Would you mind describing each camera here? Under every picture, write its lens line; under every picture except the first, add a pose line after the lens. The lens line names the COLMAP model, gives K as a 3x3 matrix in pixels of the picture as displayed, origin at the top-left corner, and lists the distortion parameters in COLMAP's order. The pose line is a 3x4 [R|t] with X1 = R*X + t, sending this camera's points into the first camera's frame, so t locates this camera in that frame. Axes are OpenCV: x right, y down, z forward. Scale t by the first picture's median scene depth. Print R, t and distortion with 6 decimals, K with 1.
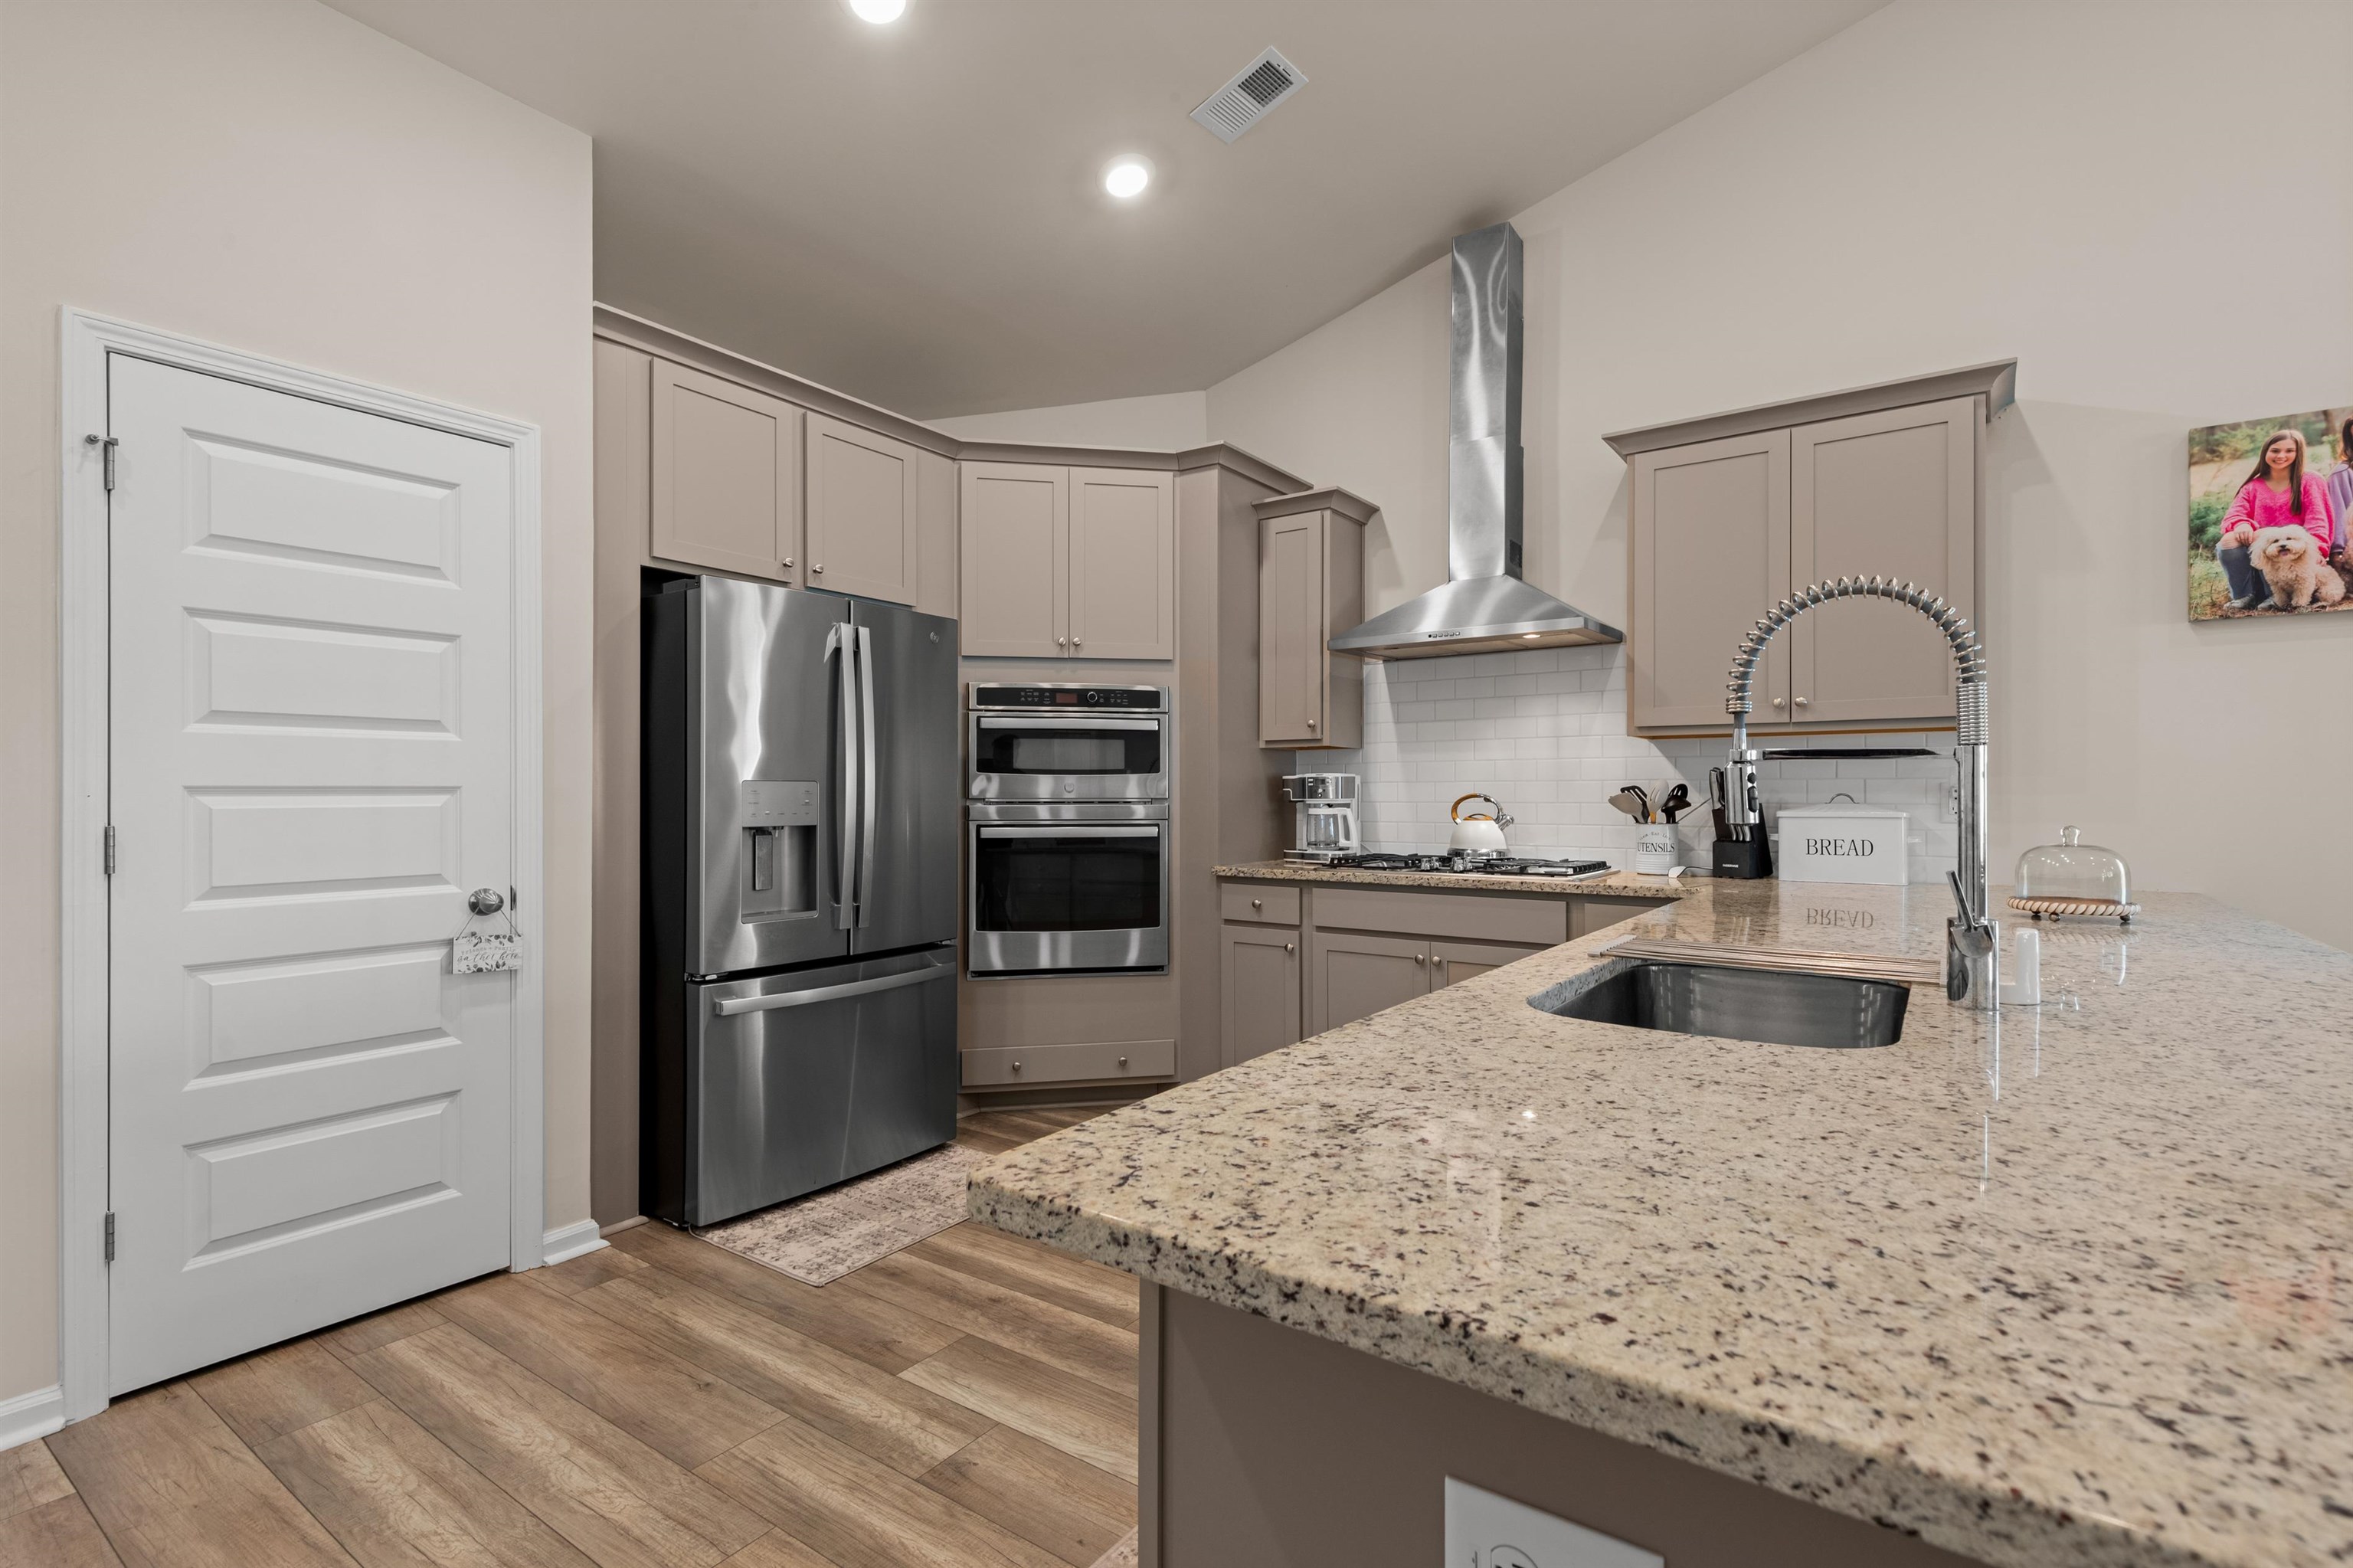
lens RADIAL K [[1078.1, 0, 1191.8], [0, 1078.1, 791.6], [0, 0, 1]] dist [0.008200, -0.001912]
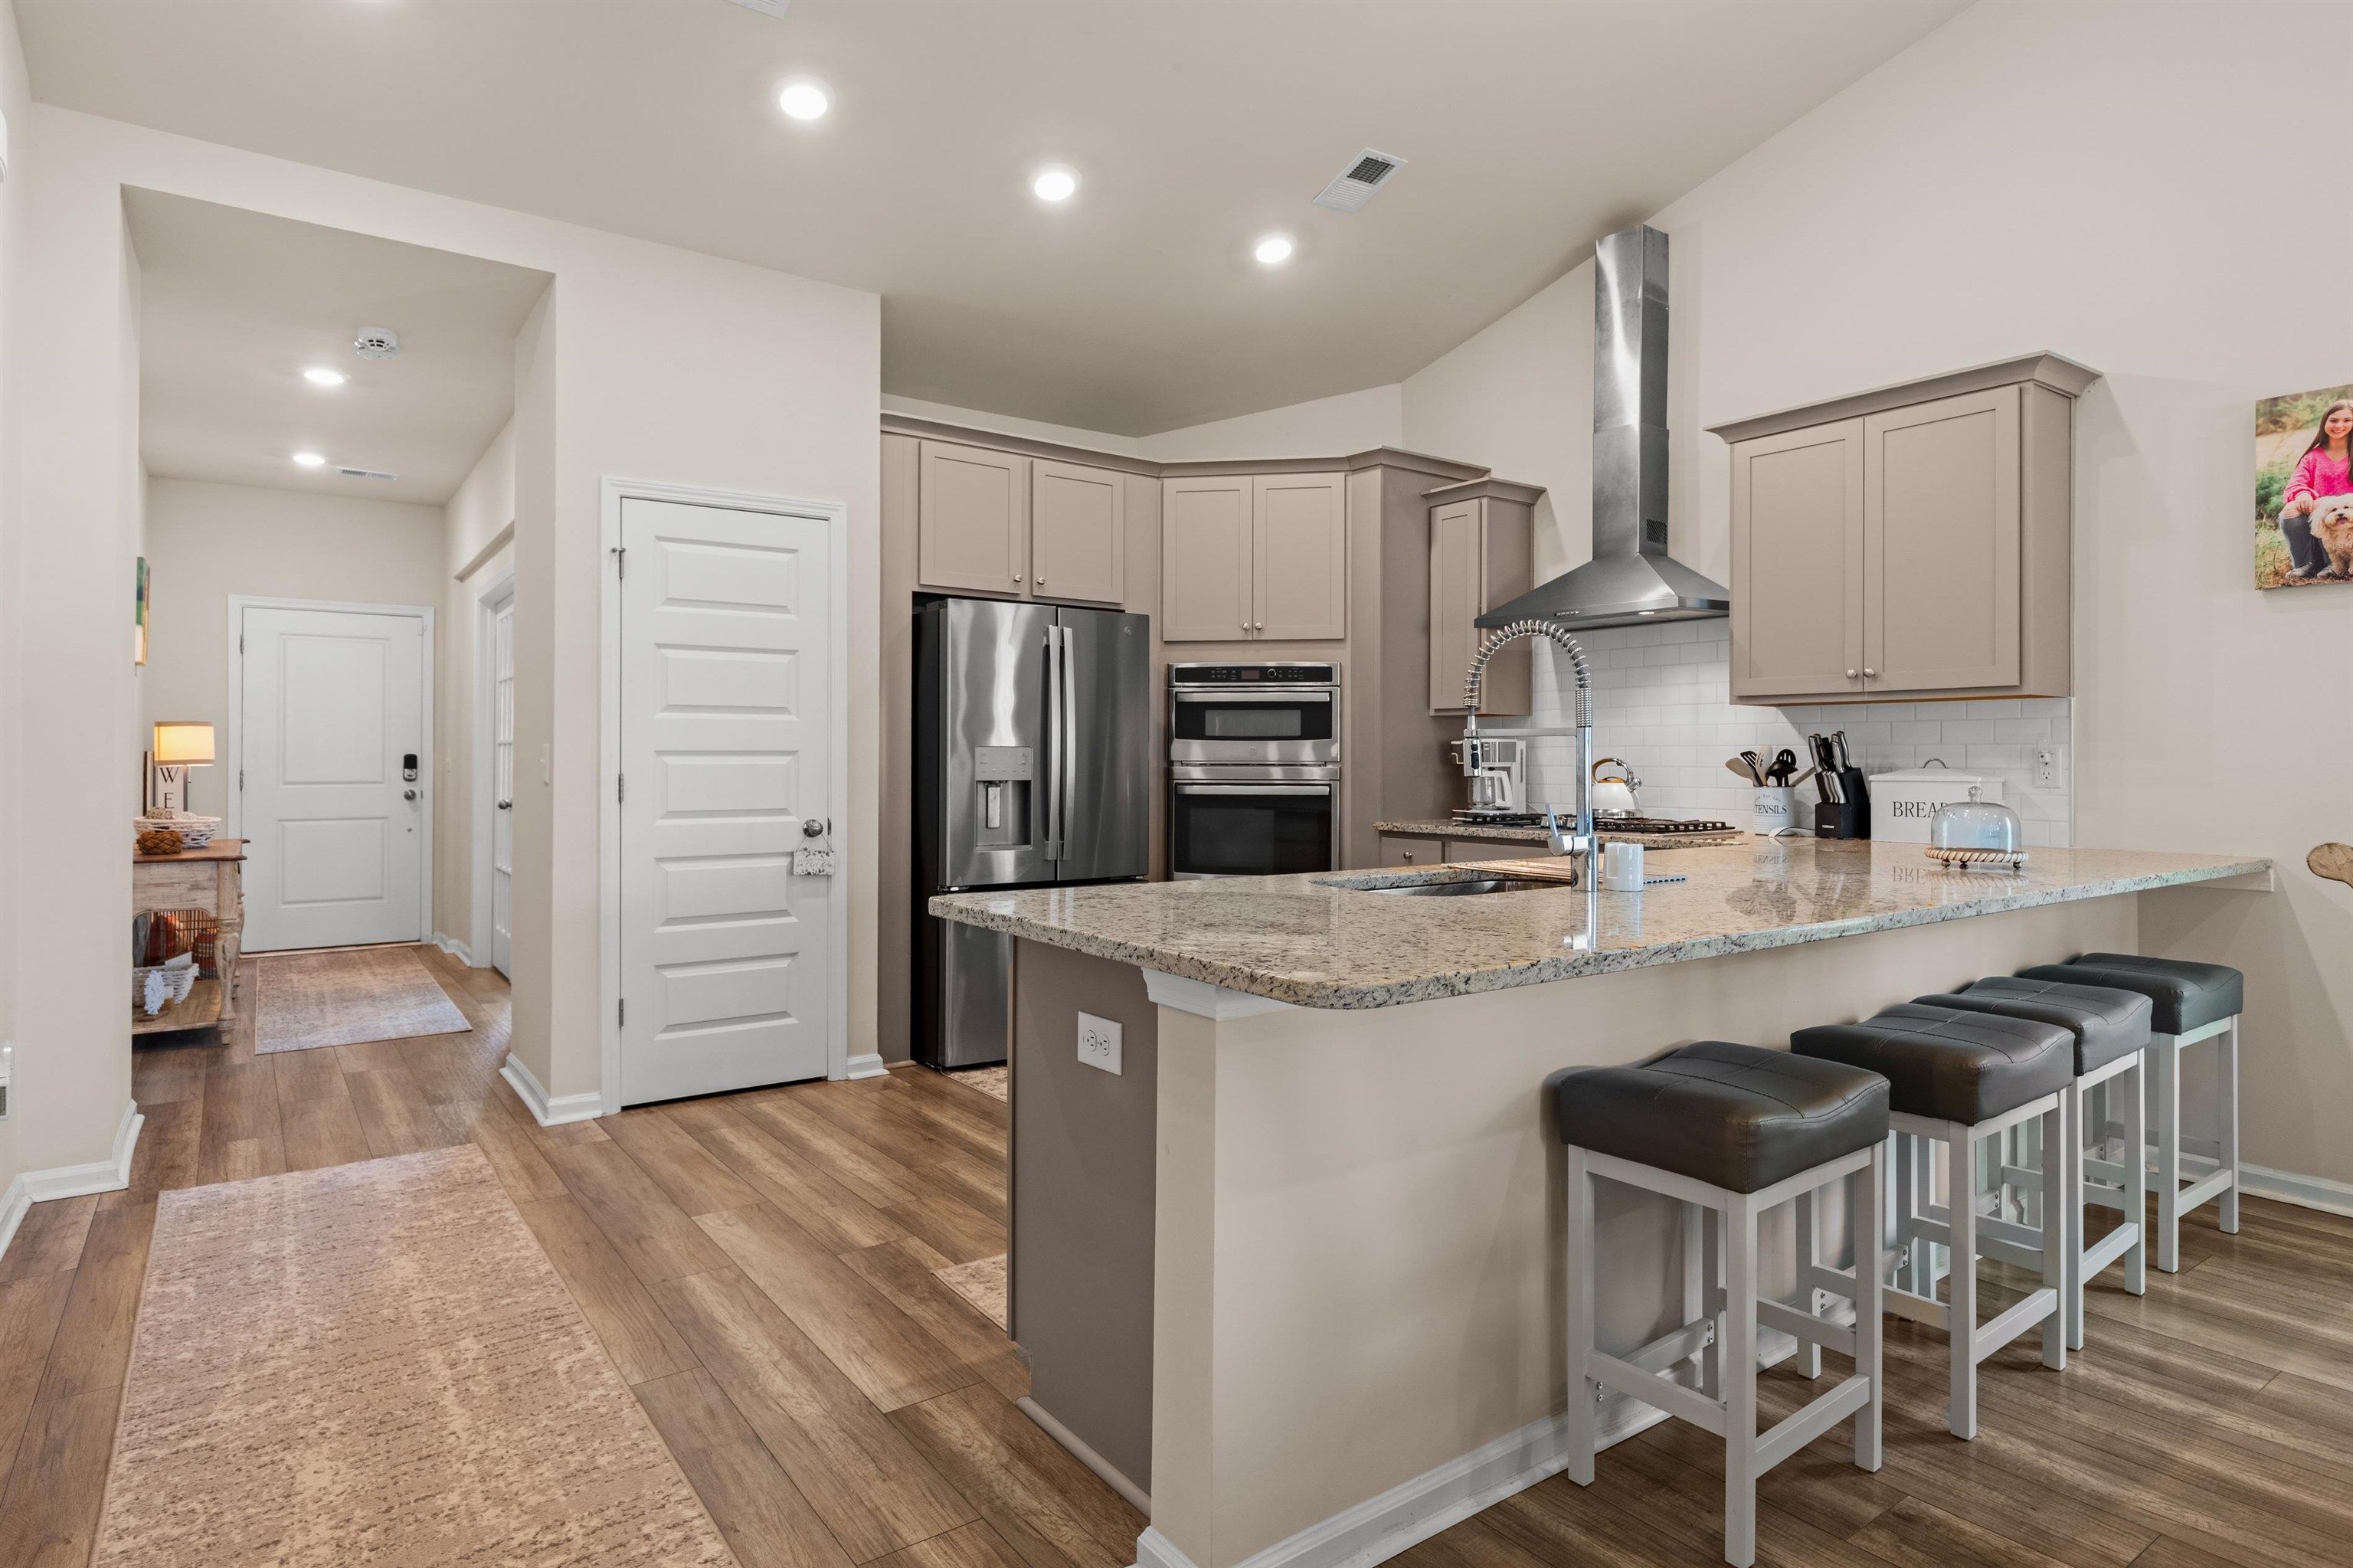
lens RADIAL K [[1285.4, 0, 1189.1], [0, 1285.4, 758.4], [0, 0, 1]] dist [-0.009002, 0.001349]
pose [[0.948072, 0.003002, -0.318041, 0.343040], [-0.002383, 0.999994, 0.002334, 0.000508], [0.318046, -0.001455, 0.948074, -0.438076]]
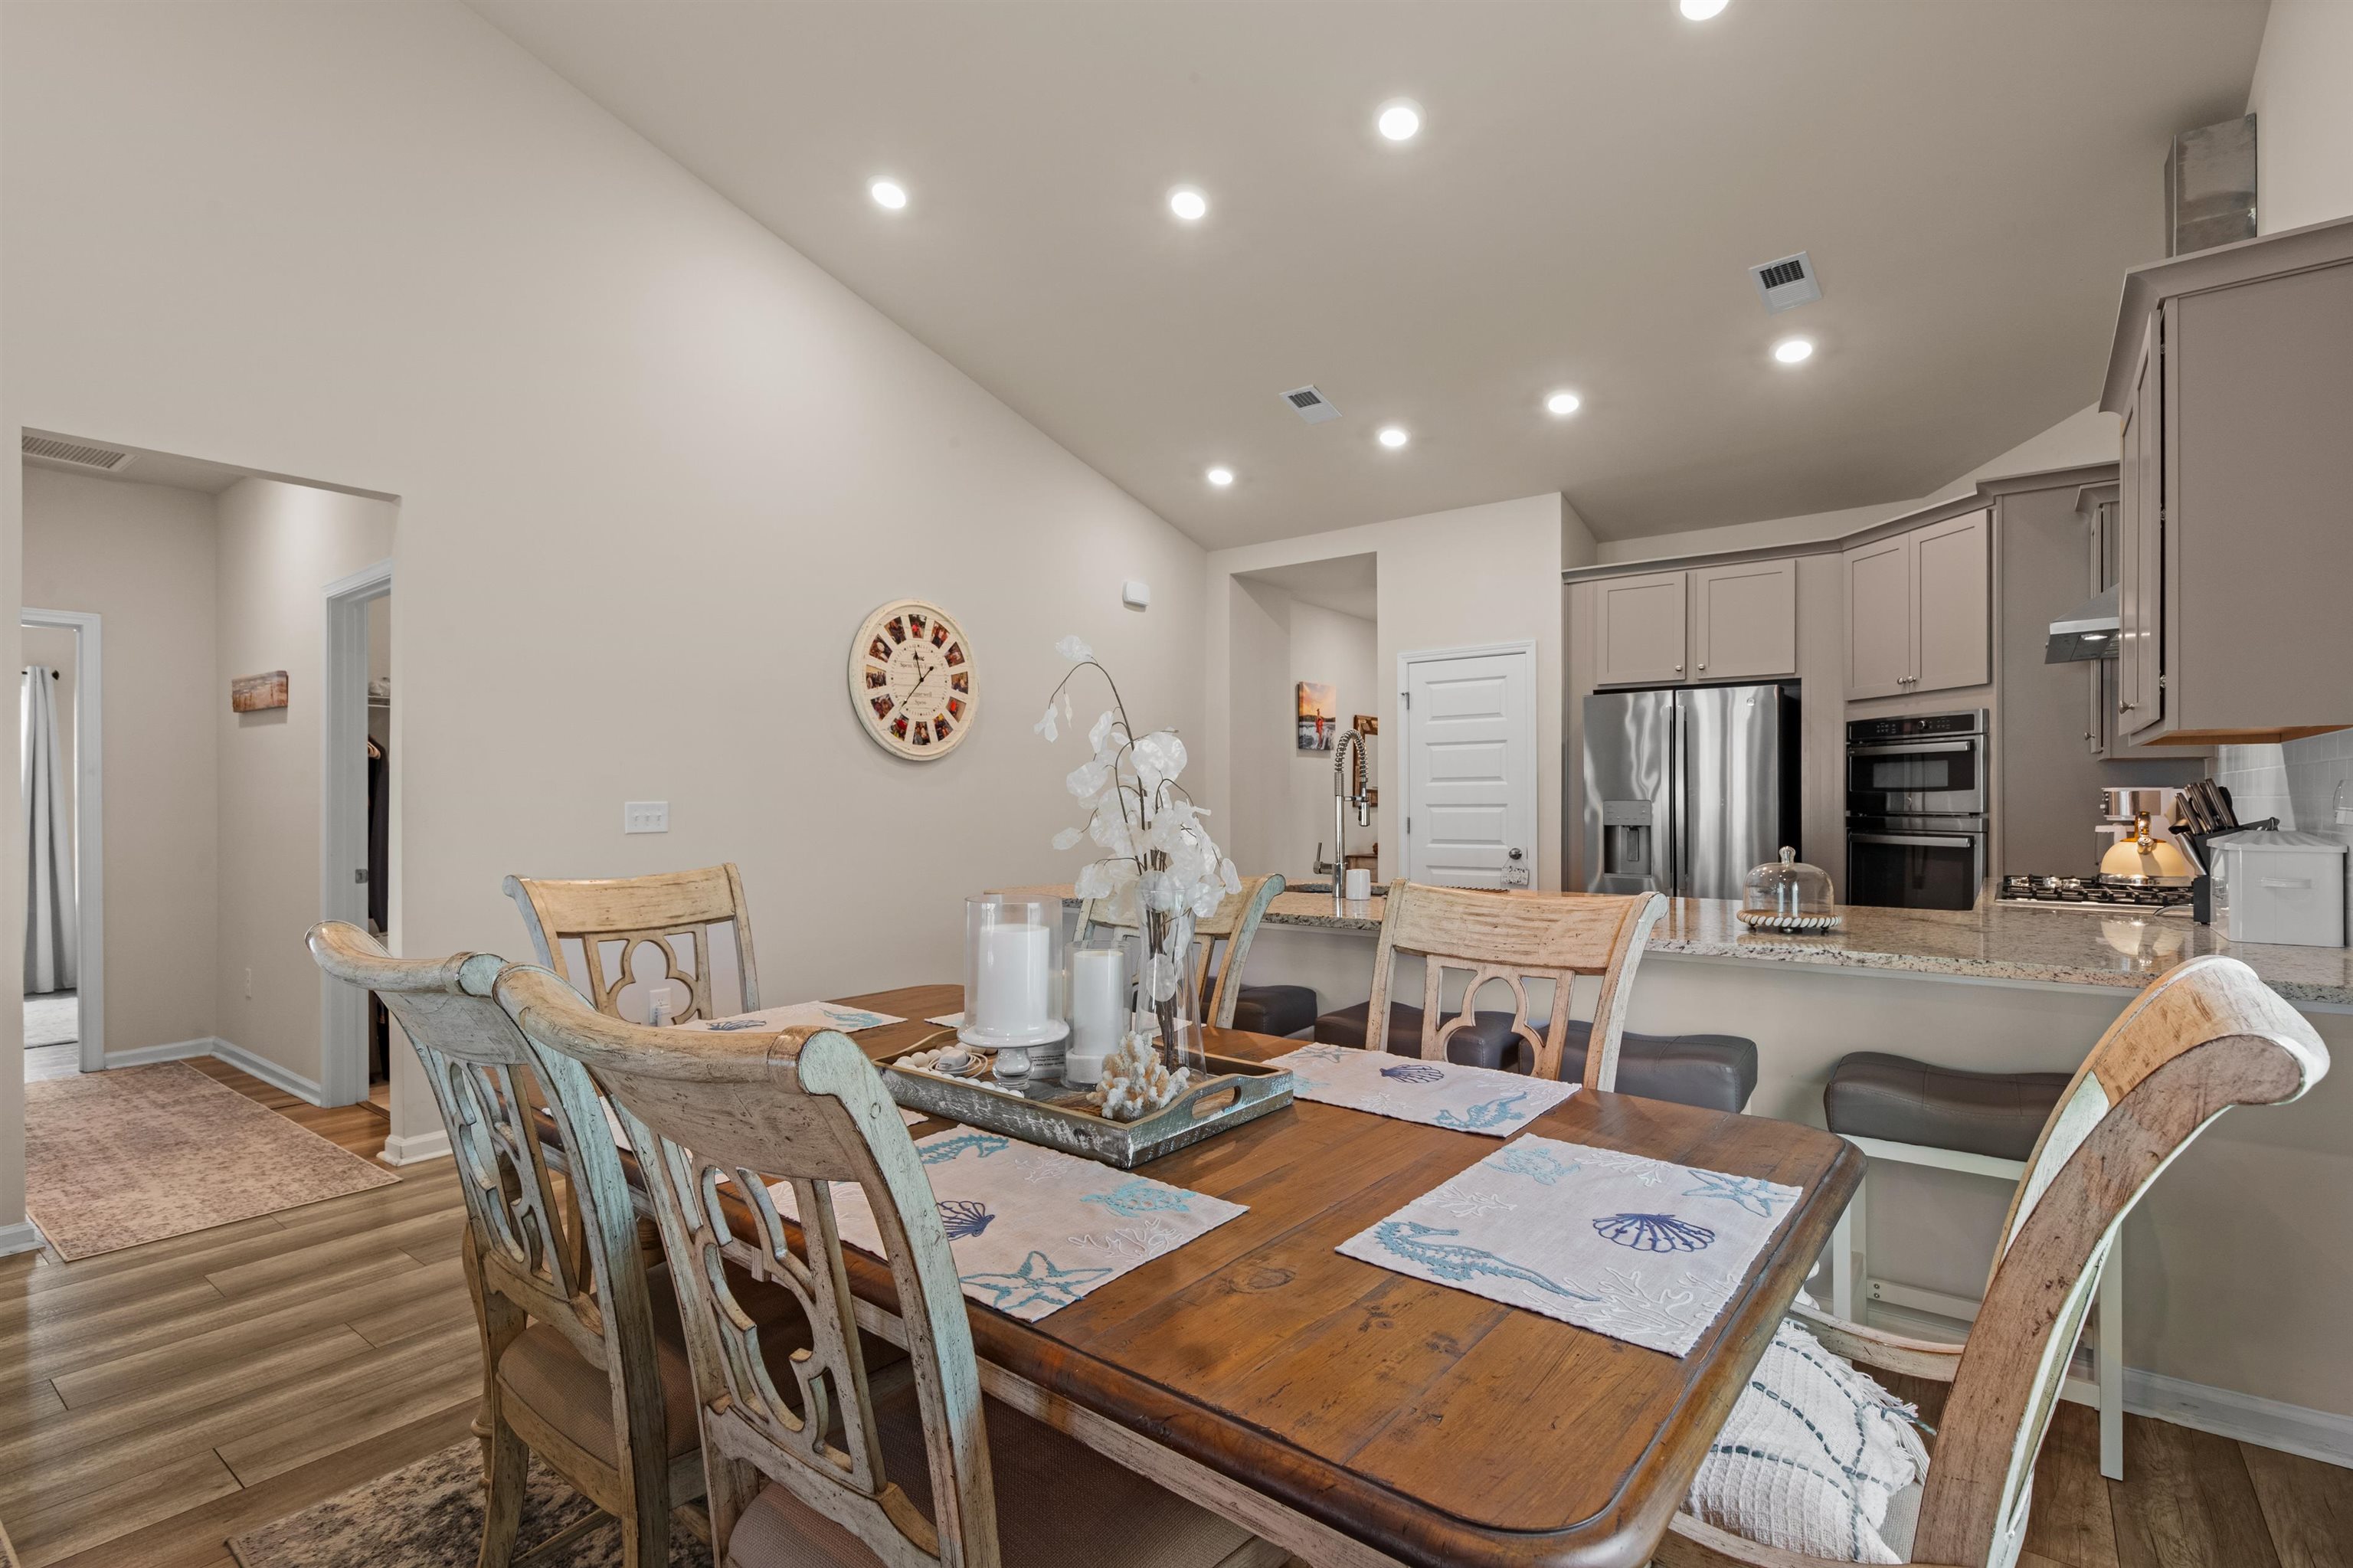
lens RADIAL K [[1099.9, 0, 1172.1], [0, 1099.9, 802.4], [0, 0, 1]] dist [0.000771, -0.000029]
pose [[-0.046802, 0.004078, -0.998896, 1.479912], [0.006766, 0.999970, 0.003766, -0.018307], [0.998881, -0.006582, -0.046828, 0.327113]]
